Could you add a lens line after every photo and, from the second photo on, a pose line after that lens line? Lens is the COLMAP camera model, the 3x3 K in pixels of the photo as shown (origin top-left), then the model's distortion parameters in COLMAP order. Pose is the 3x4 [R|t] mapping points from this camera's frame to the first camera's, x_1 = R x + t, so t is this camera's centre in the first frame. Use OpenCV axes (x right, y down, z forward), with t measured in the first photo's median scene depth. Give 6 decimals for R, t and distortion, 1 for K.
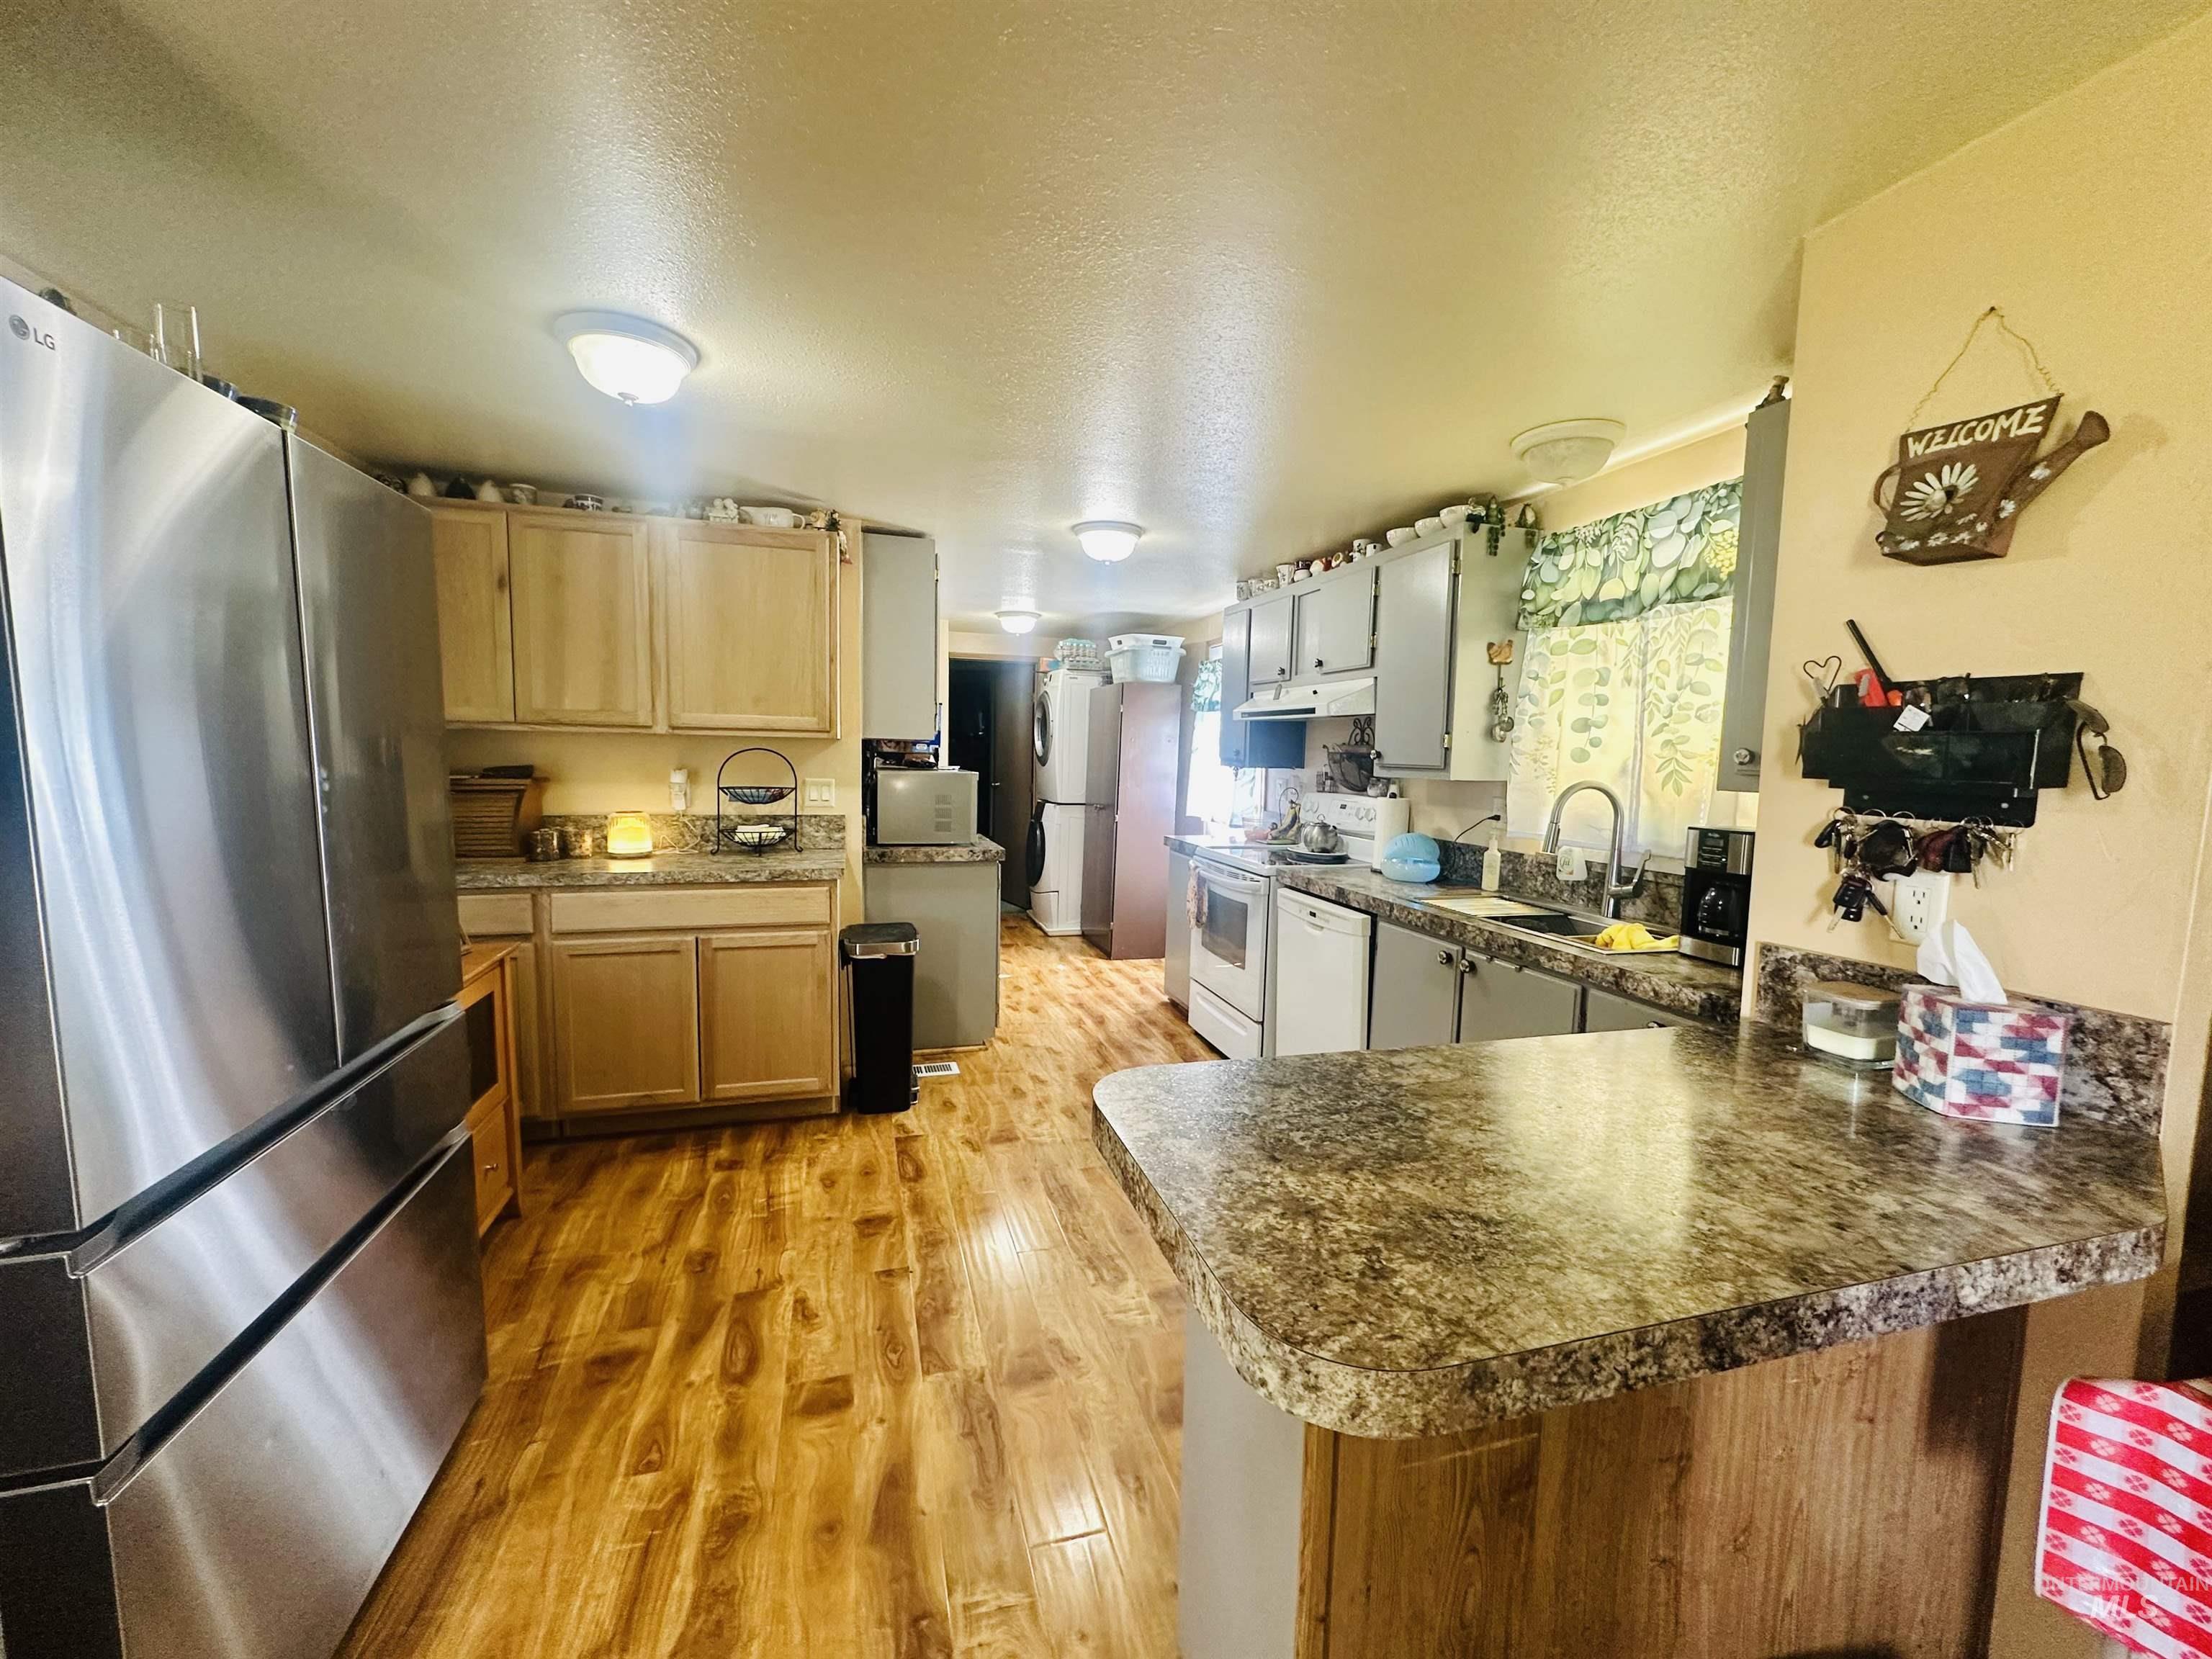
lens RADIAL K [[883.3, 0, 1105.2], [0, 883.3, 833.3], [0, 0, 1]] dist [-0.004399, 0.000978]
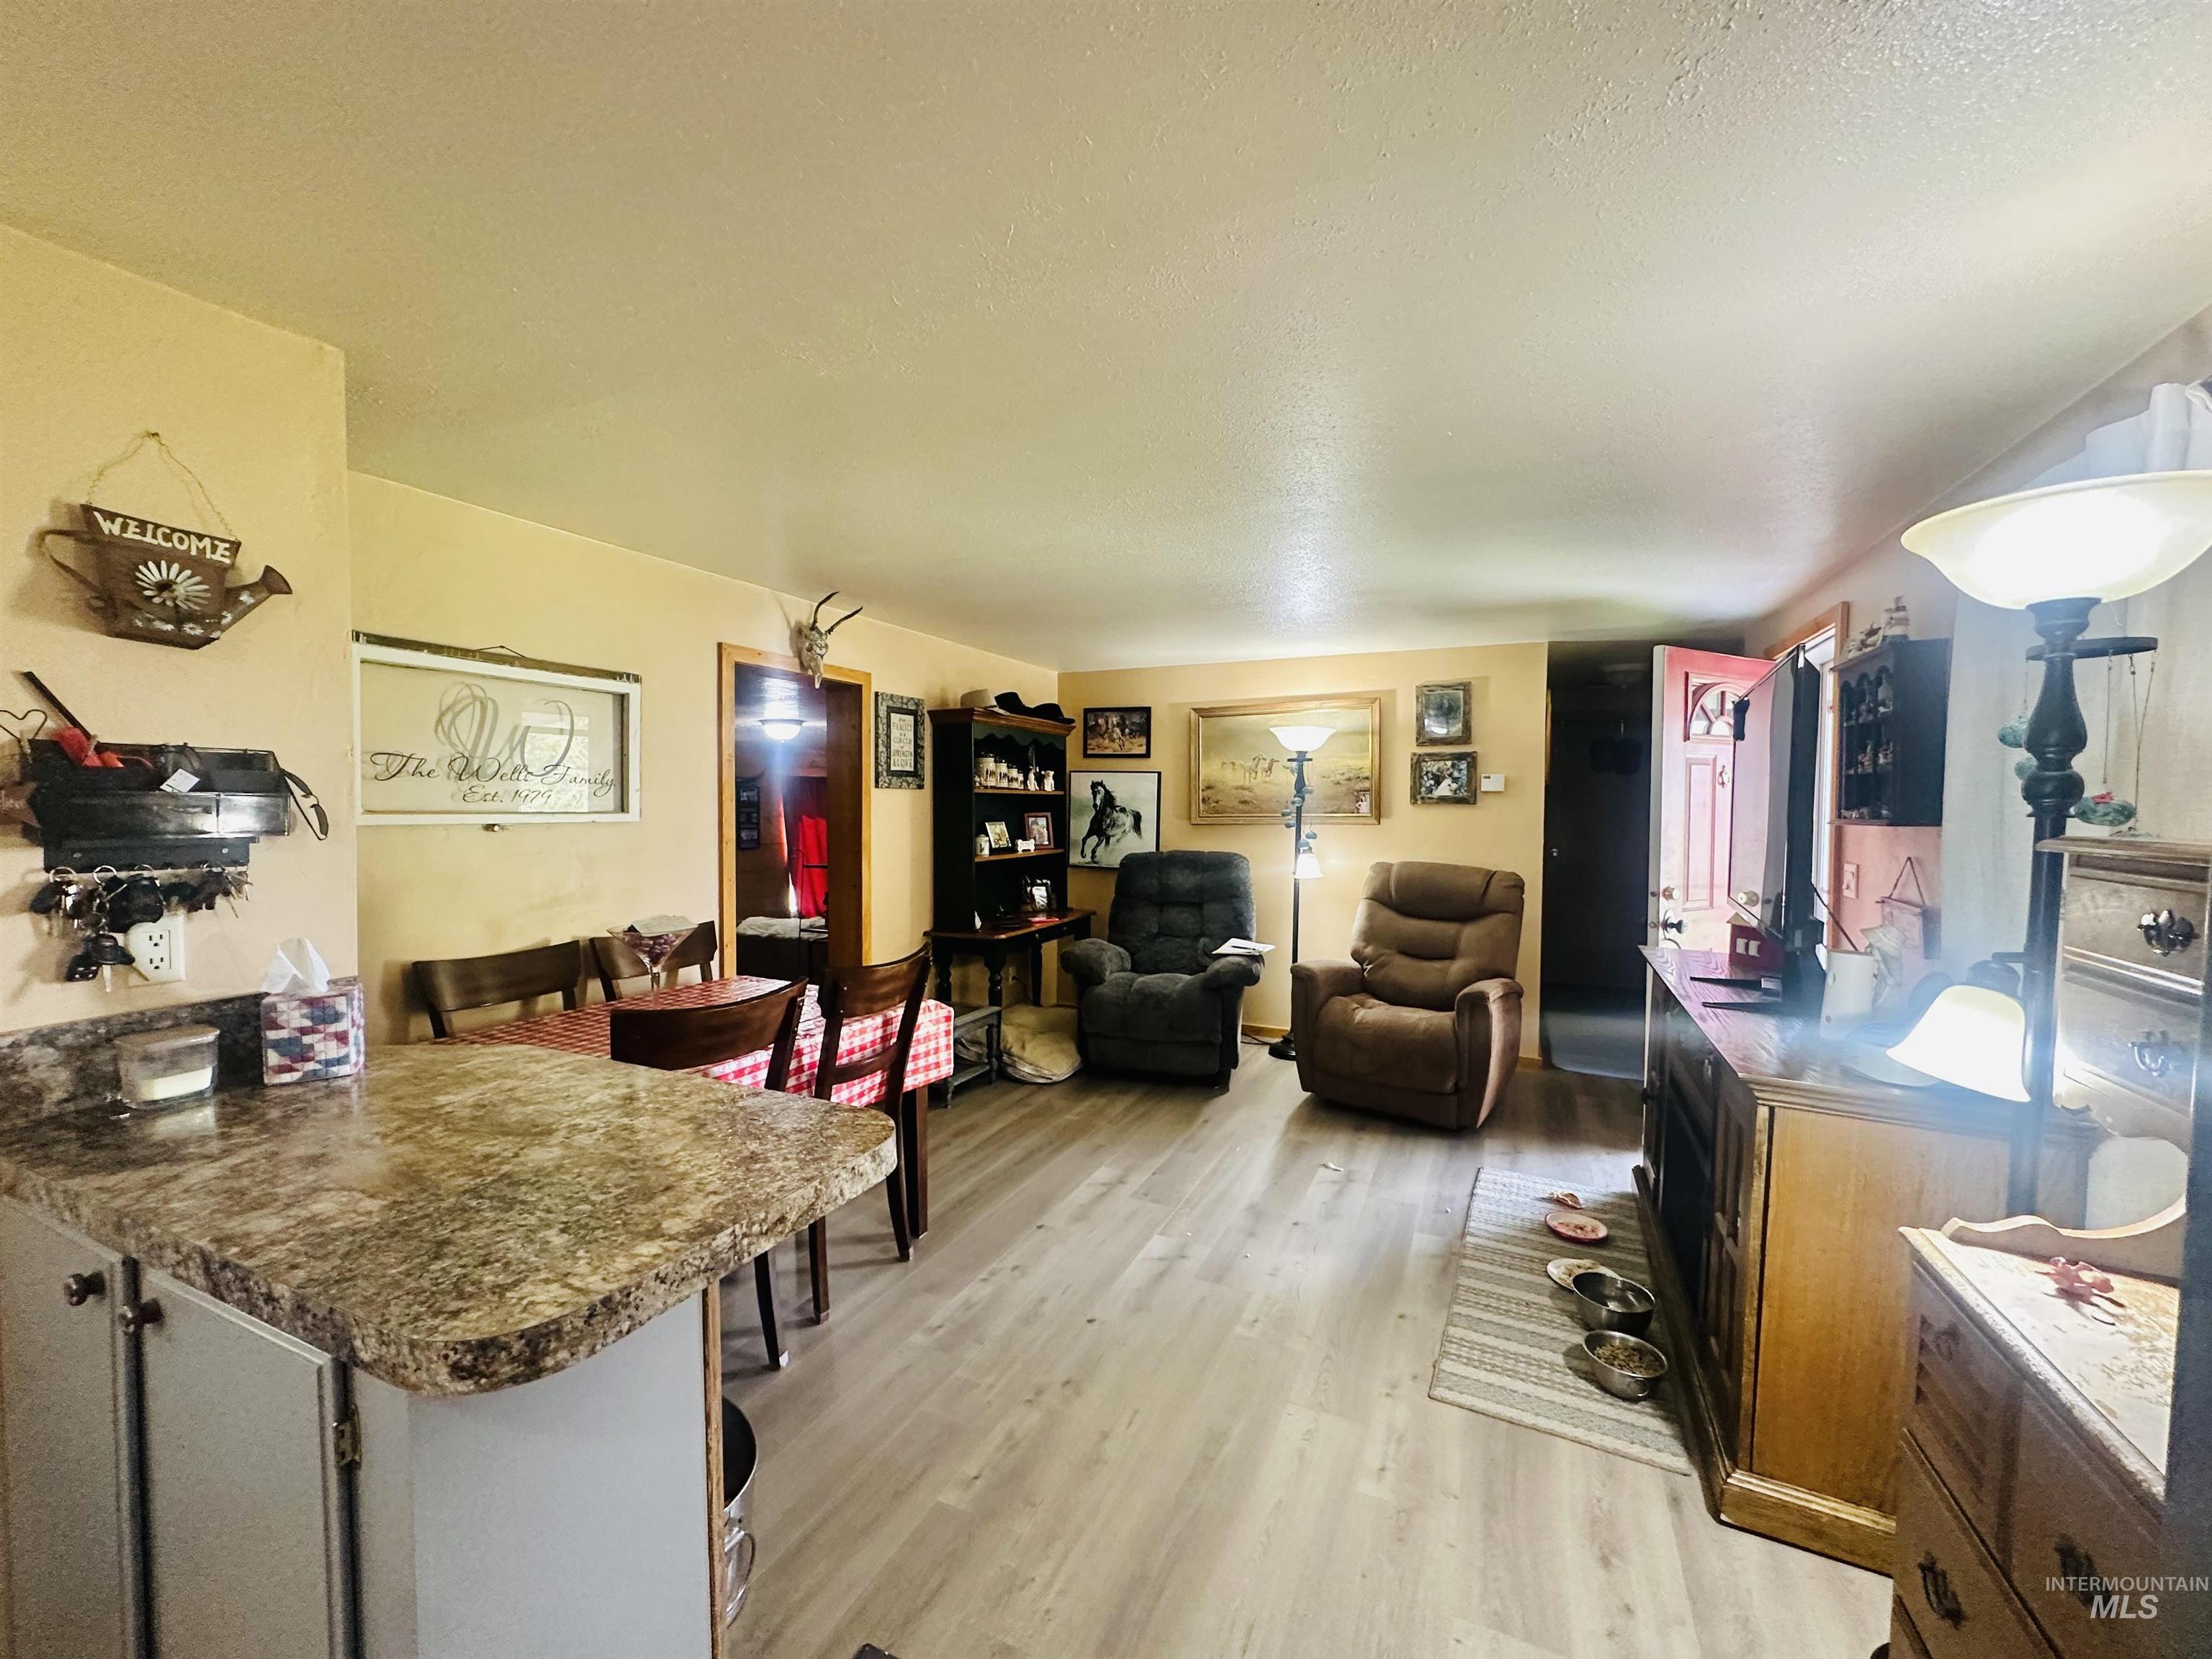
lens RADIAL K [[883.3, 0, 1116.3], [0, 883.3, 835.4], [0, 0, 1]] dist [-0.004399, 0.000978]
pose [[-0.760611, -0.052768, 0.647060, -0.770982], [0.039593, 0.991066, 0.127362, -0.165739], [-0.647999, 0.122492, -0.751727, 1.136790]]
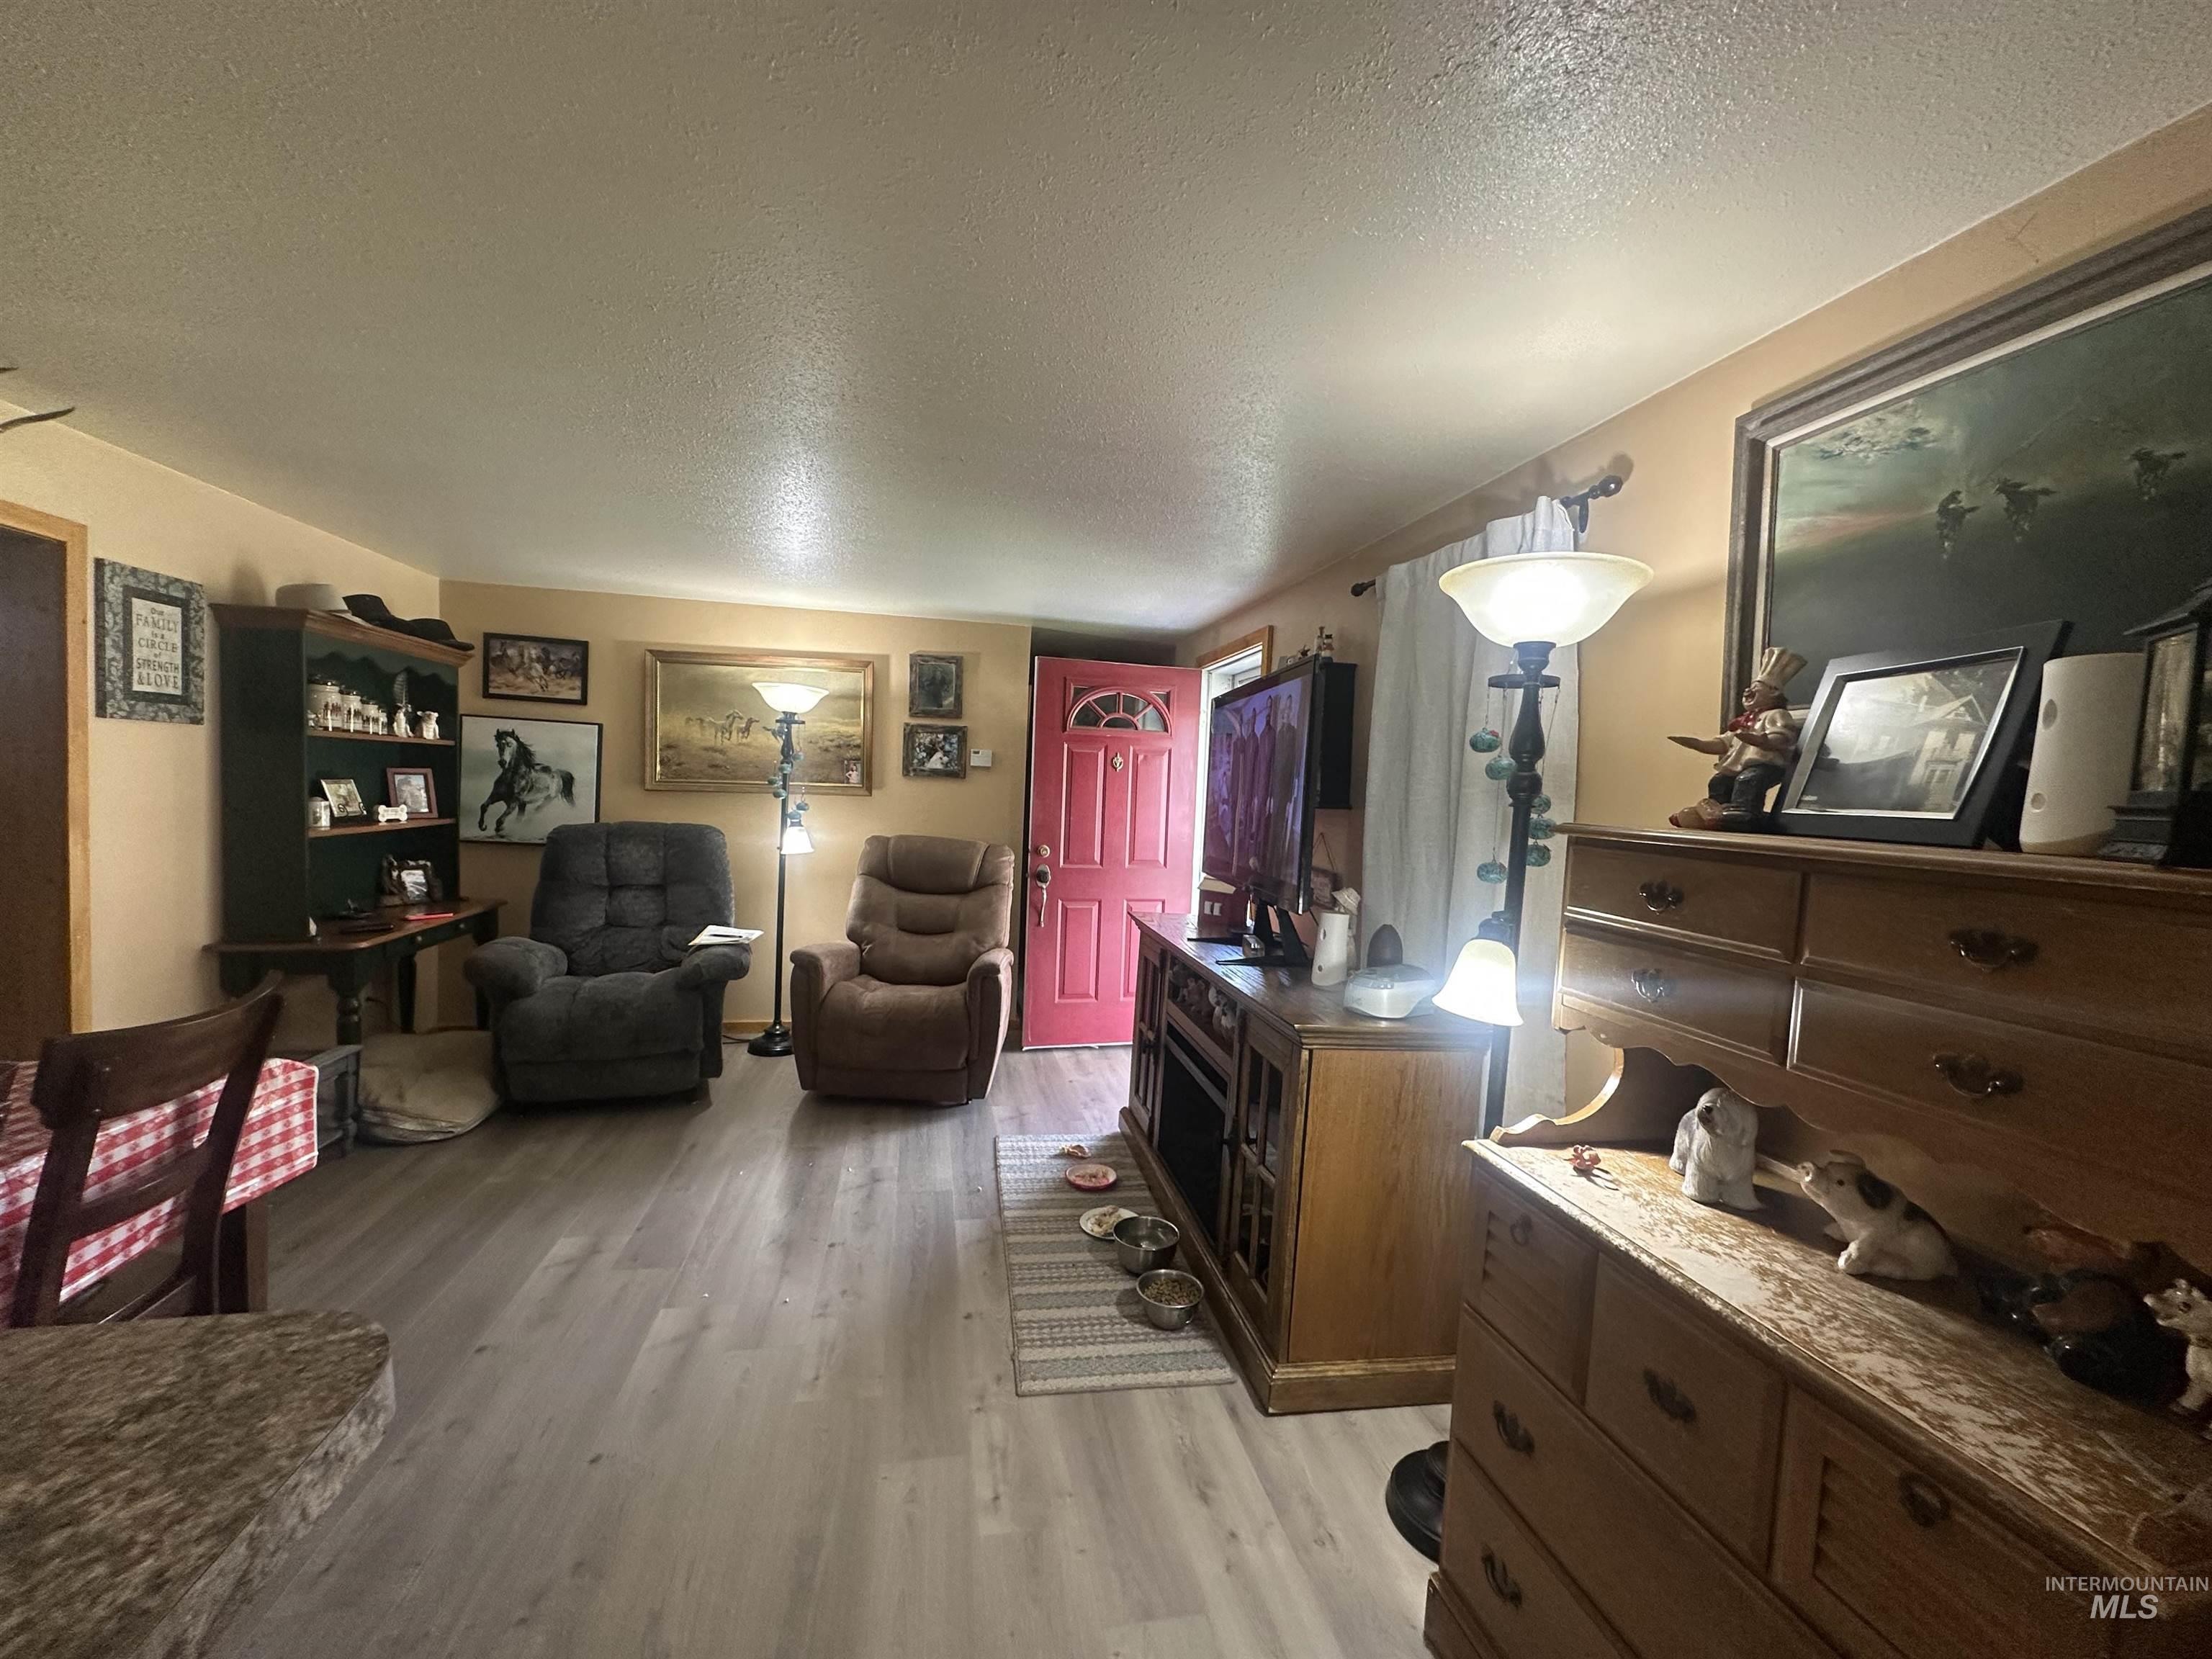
lens RADIAL K [[883.3, 0, 1113.2], [0, 883.3, 833.1], [0, 0, 1]] dist [-0.004399, 0.000978]
pose [[-0.995037, -0.071453, 0.069255, -0.388483], [-0.060283, 0.986577, 0.151764, -0.139727], [-0.079169, 0.146836, -0.985988, 1.042252]]
